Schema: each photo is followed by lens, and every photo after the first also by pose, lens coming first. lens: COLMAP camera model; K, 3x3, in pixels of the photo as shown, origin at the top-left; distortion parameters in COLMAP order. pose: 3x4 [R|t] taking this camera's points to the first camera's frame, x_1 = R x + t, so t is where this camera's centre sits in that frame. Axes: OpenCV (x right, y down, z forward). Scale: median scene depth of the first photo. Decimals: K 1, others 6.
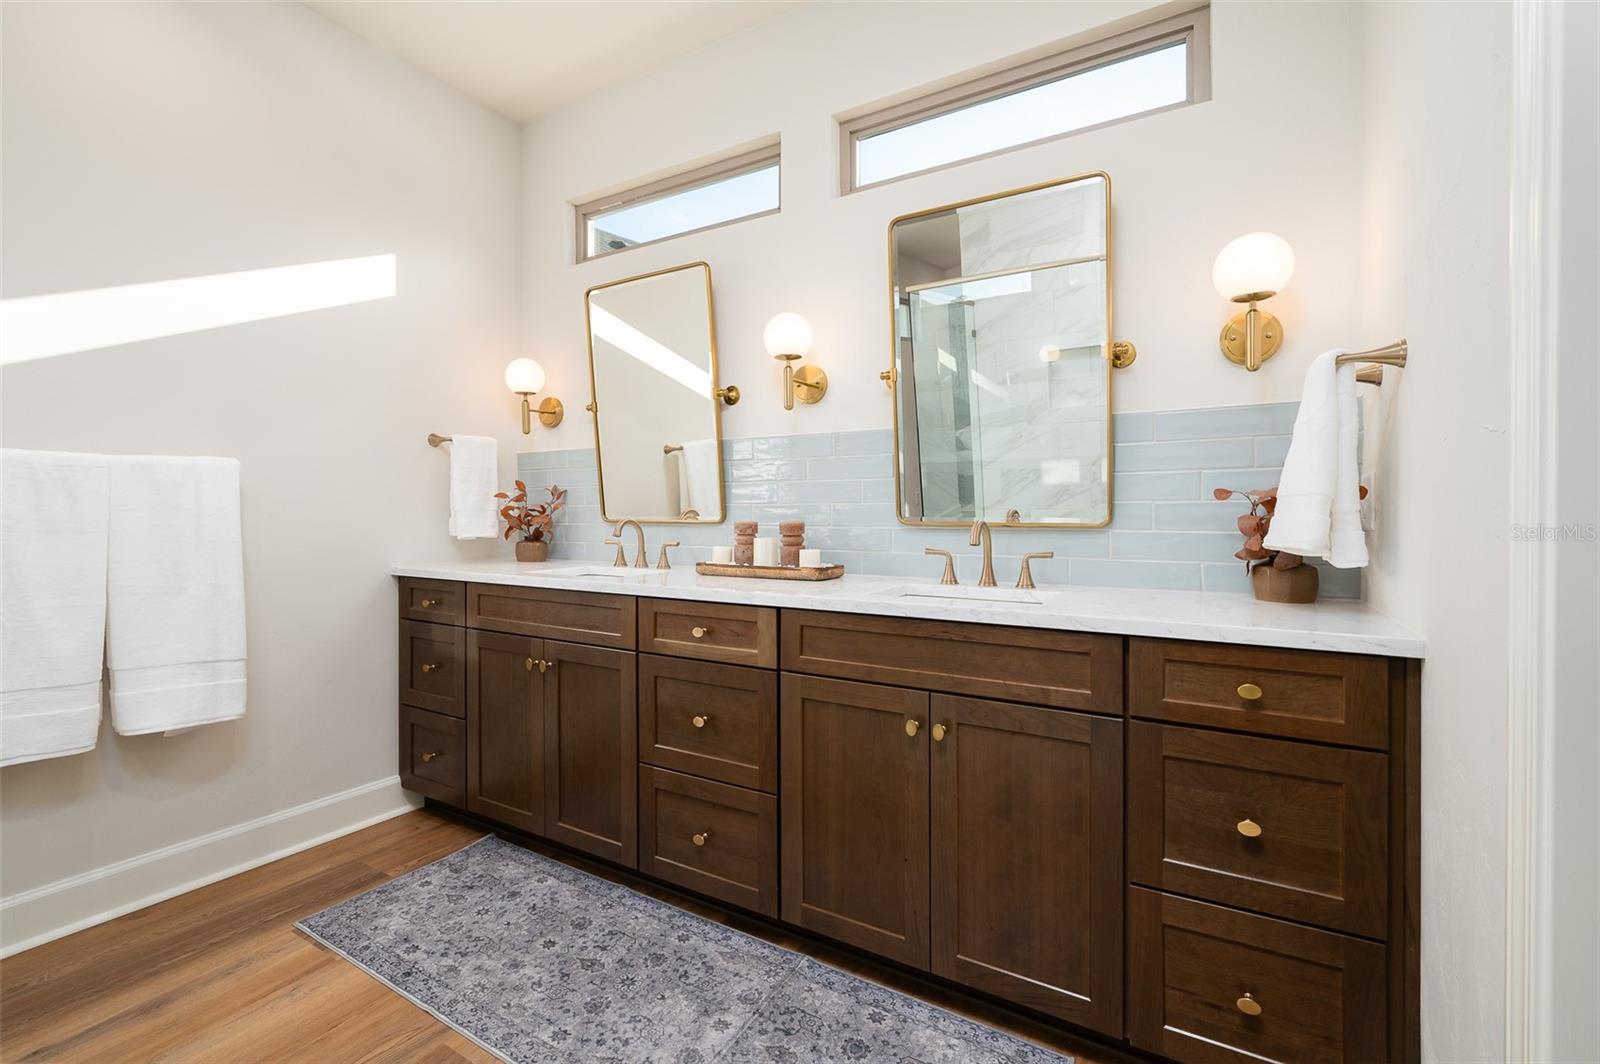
lens RADIAL K [[692.7, 0, 801.3], [0, 692.7, 532.3], [0, 0, 1]] dist [-0.016251, 0.000231]
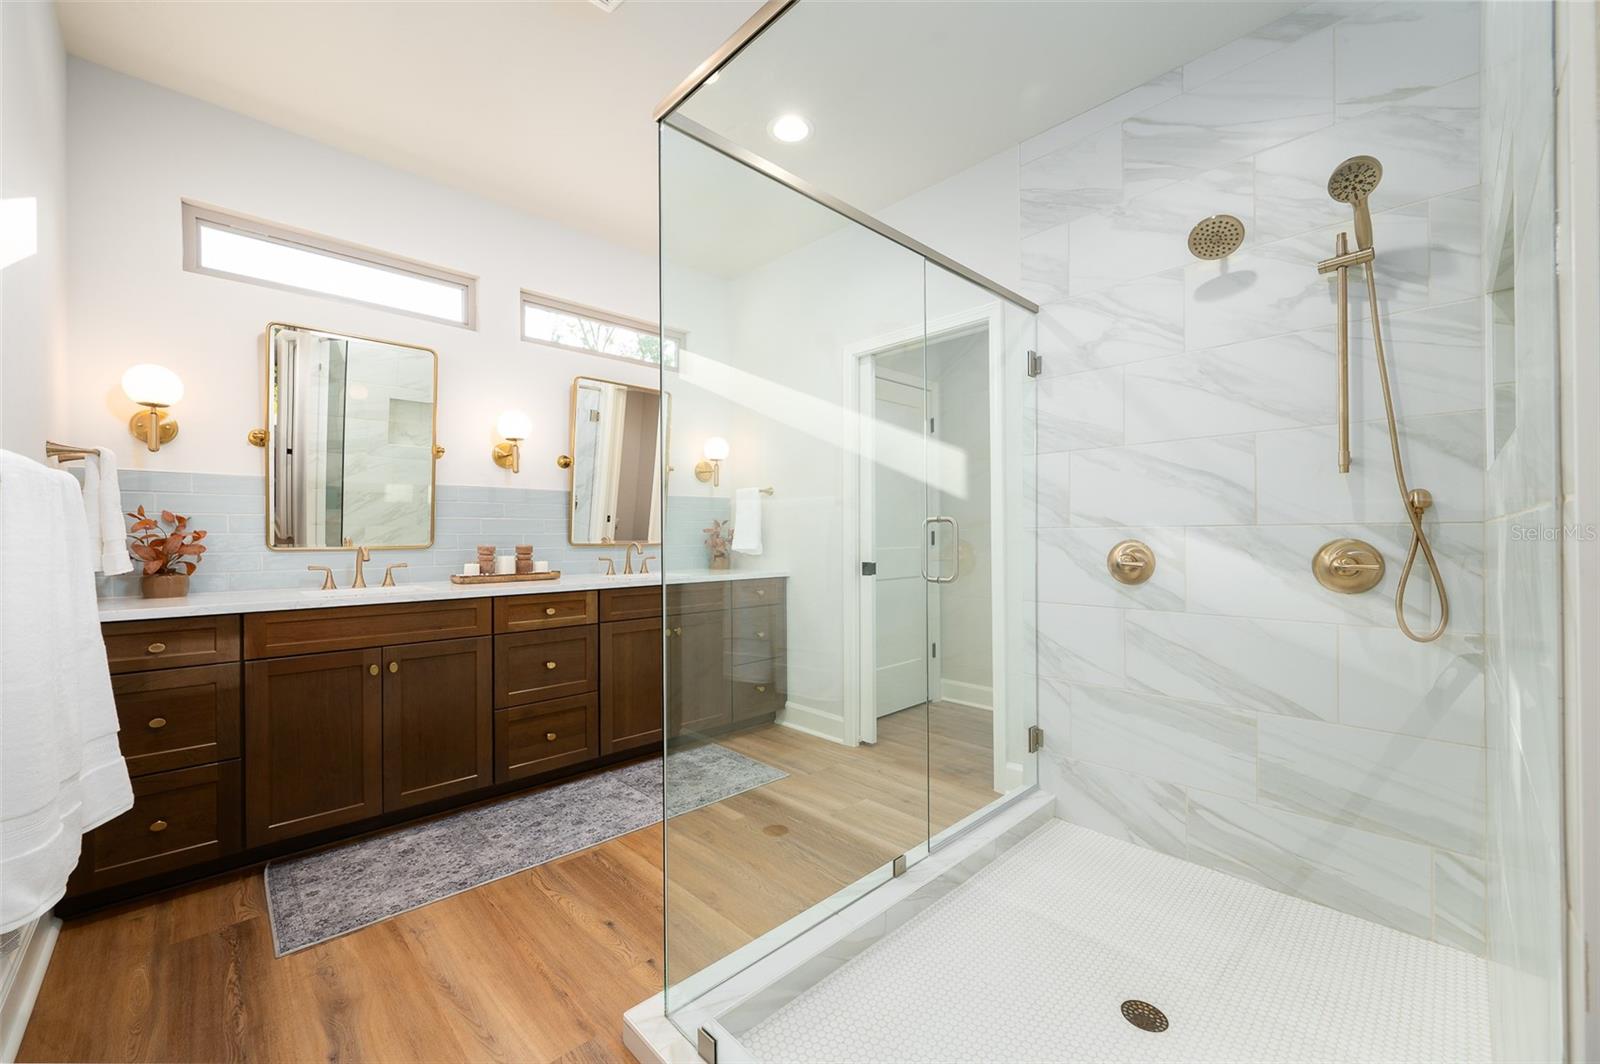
lens RADIAL K [[630.3, 0, 801.9], [0, 630.3, 528.0], [0, 0, 1]] dist [0.001576, -0.000649]
pose [[0.270437, 0.001701, 0.962736, -1.308679], [0.019644, 0.999780, -0.007284, -0.032243], [-0.962537, 0.020882, 0.270344, -0.004828]]
